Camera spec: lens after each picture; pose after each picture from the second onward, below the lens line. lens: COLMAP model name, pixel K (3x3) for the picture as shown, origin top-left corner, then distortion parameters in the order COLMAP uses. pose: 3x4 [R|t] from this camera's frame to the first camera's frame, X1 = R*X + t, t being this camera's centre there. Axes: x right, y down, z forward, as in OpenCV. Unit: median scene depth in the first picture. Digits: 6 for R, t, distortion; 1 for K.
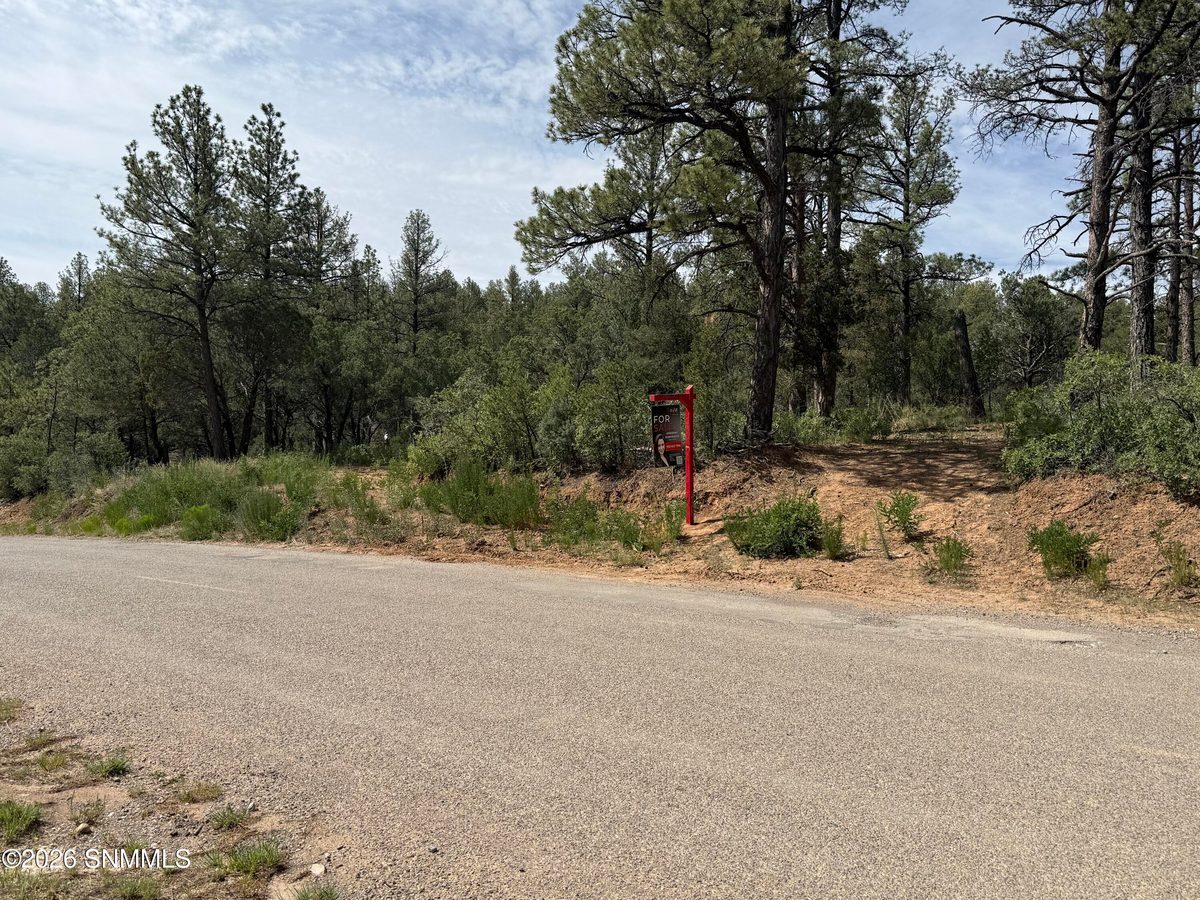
lens RADIAL K [[1060.9, 0, 600.0], [0, 1060.9, 450.0], [0, 0, 1]] dist [0.278234, -0.711831]
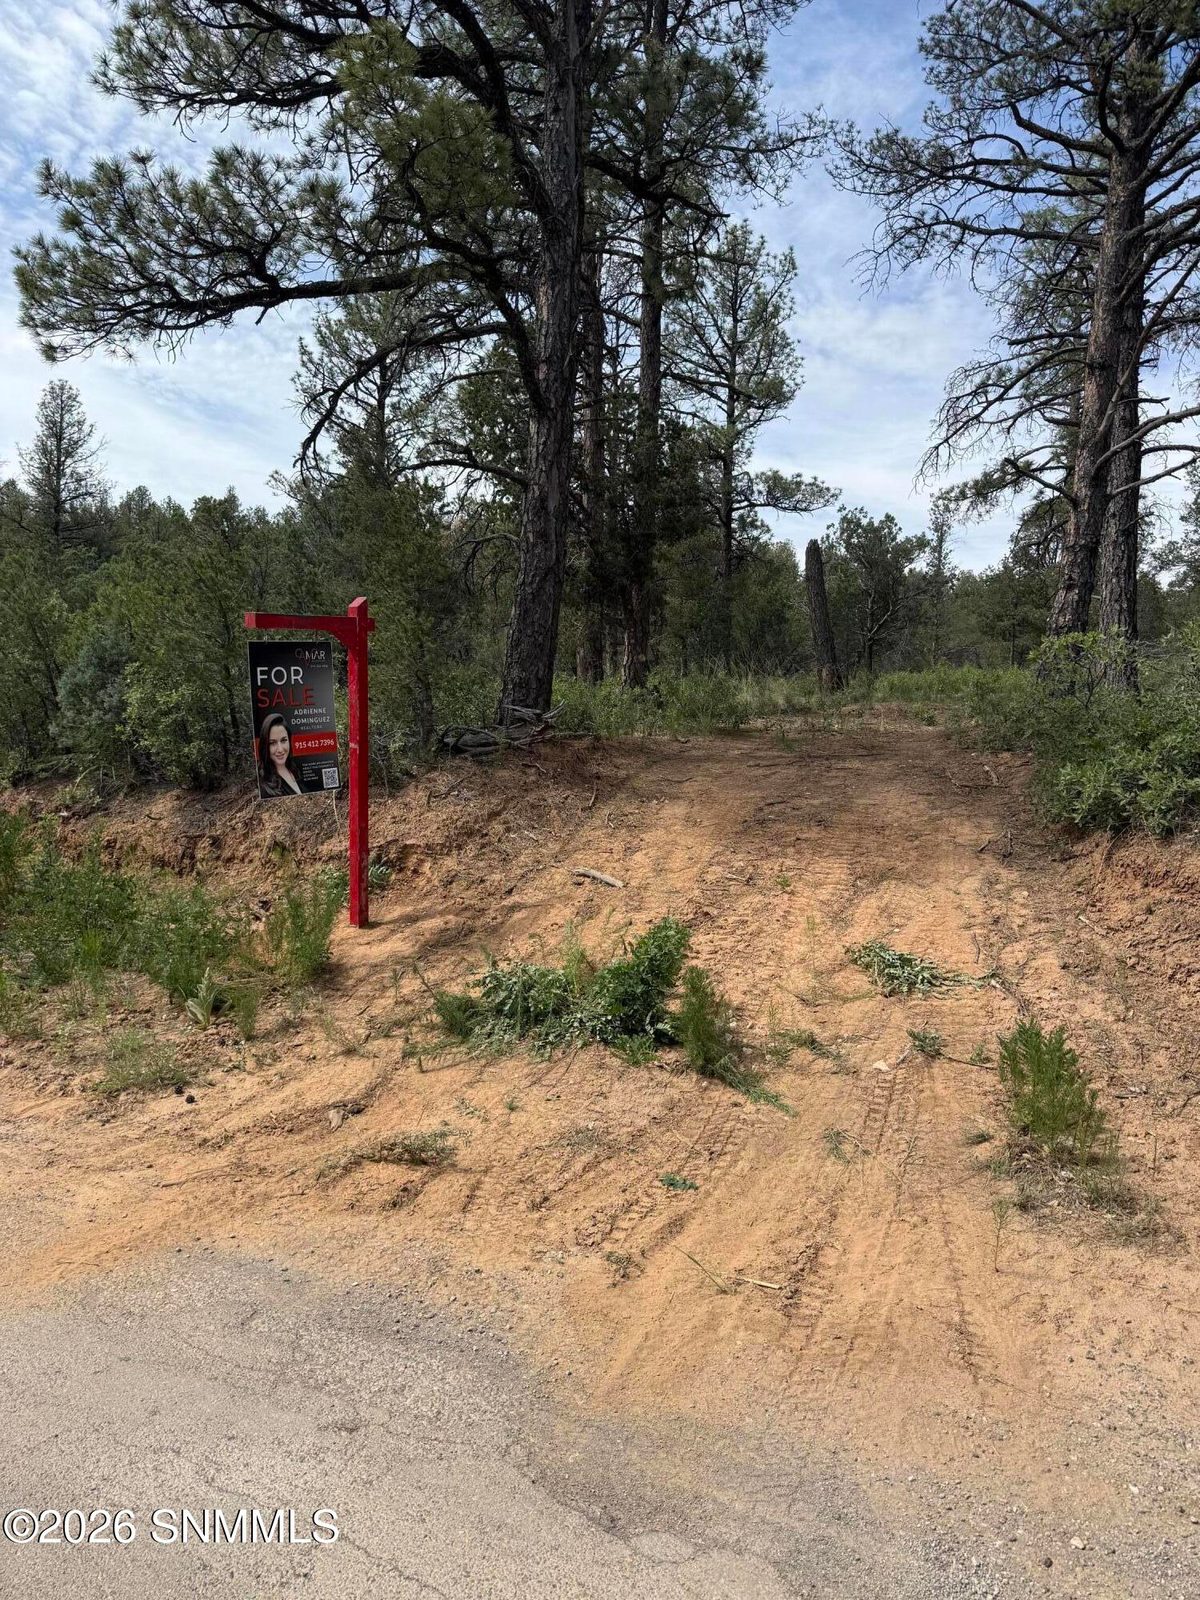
lens RADIAL K [[1112.0, 0, 600.0], [0, 1112.0, 800.0], [0, 0, 1]] dist [0.073280, -0.000038]
pose [[0.978873, 0.007604, 0.204326, 0.071454], [-0.021737, 0.997515, 0.067014, -0.010597], [-0.203309, -0.070040, 0.976606, 0.446368]]
